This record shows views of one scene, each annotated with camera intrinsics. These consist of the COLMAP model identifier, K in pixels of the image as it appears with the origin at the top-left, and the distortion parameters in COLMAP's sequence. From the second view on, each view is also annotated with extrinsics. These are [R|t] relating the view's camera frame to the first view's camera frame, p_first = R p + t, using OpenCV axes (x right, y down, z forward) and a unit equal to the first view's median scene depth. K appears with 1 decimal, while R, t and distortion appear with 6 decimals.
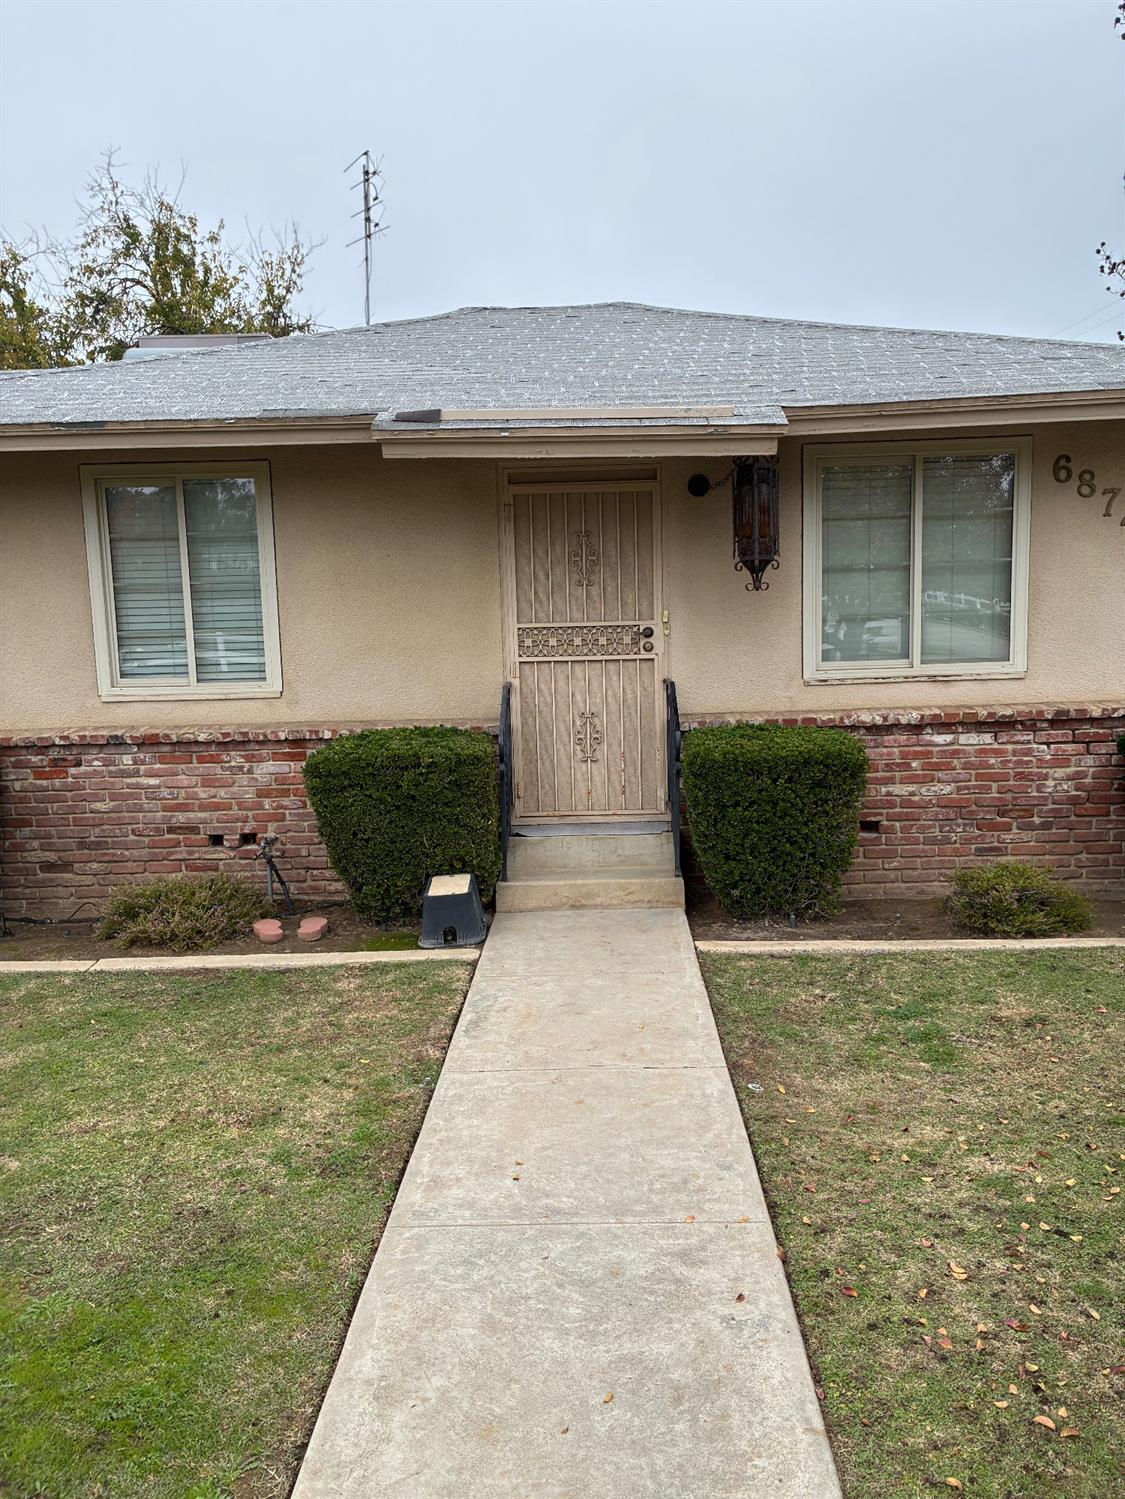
lens RADIAL K [[1126.3, 0, 562.5], [0, 1126.3, 749.5], [0, 0, 1]] dist [0.009527, 0.001858]
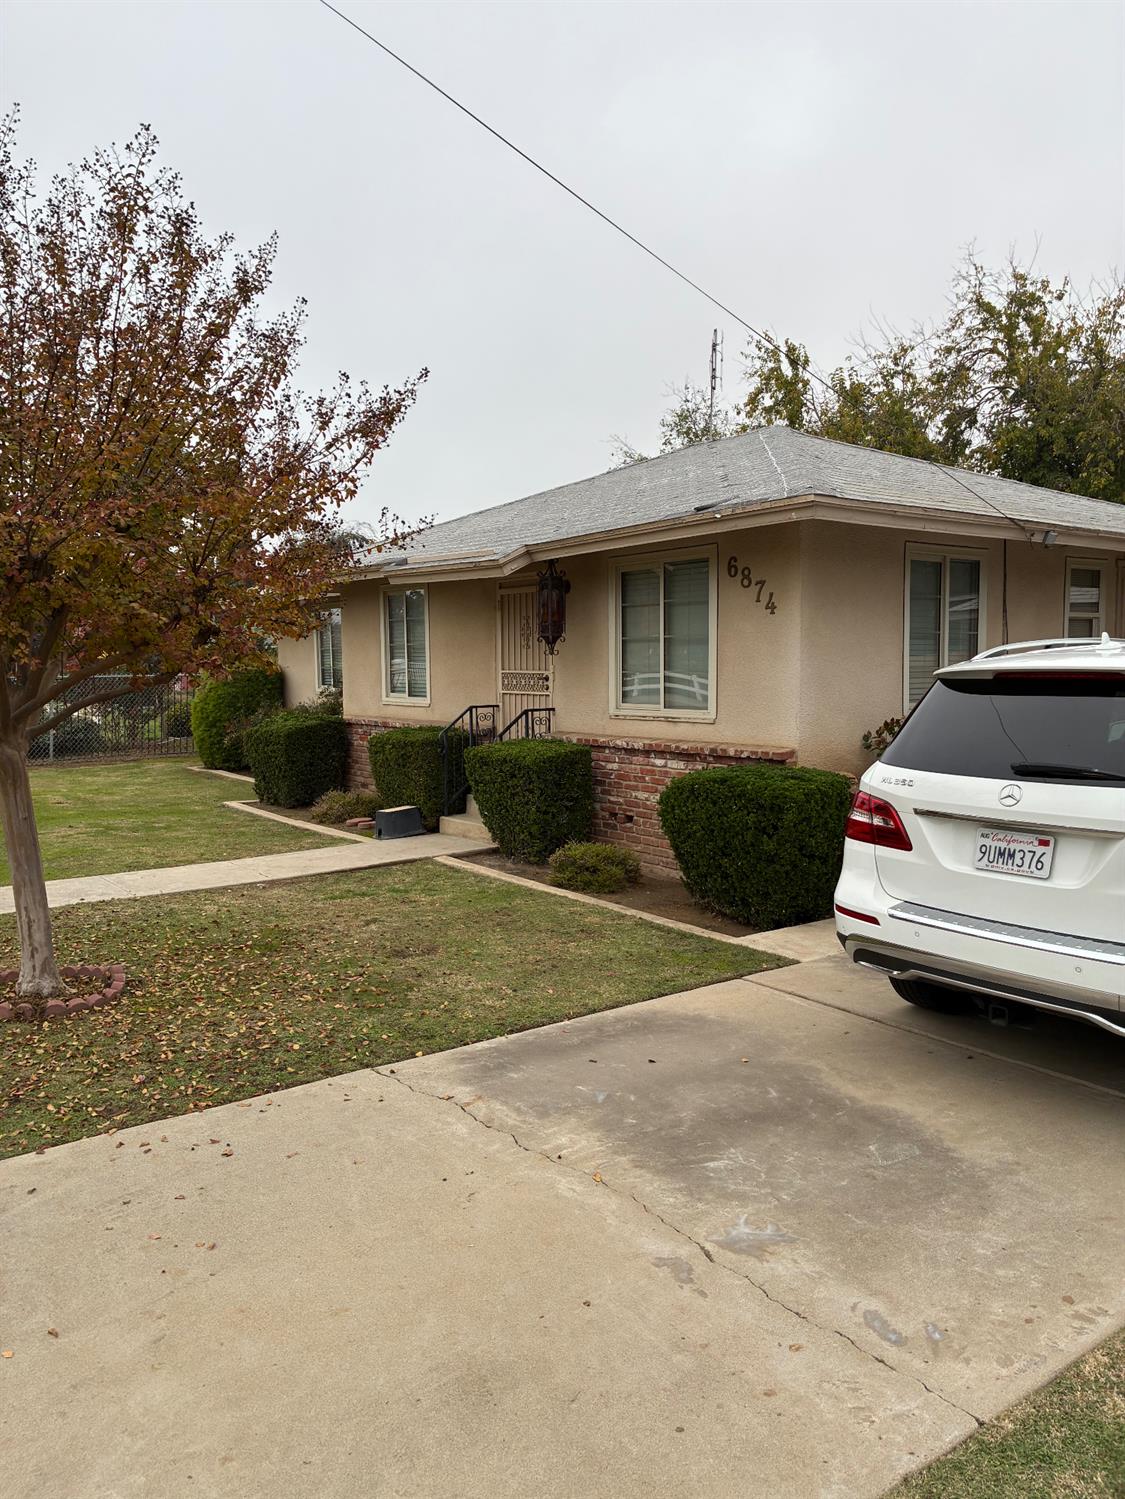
lens RADIAL K [[1143.4, 0, 555.9], [0, 1143.4, 755.3], [0, 0, 1]] dist [0.089064, -0.137098]
pose [[0.599631, 0.088999, -0.795313, 1.377605], [-0.108633, 0.993650, 0.029290, -0.045201], [0.792869, 0.068834, 0.605491, 0.035042]]
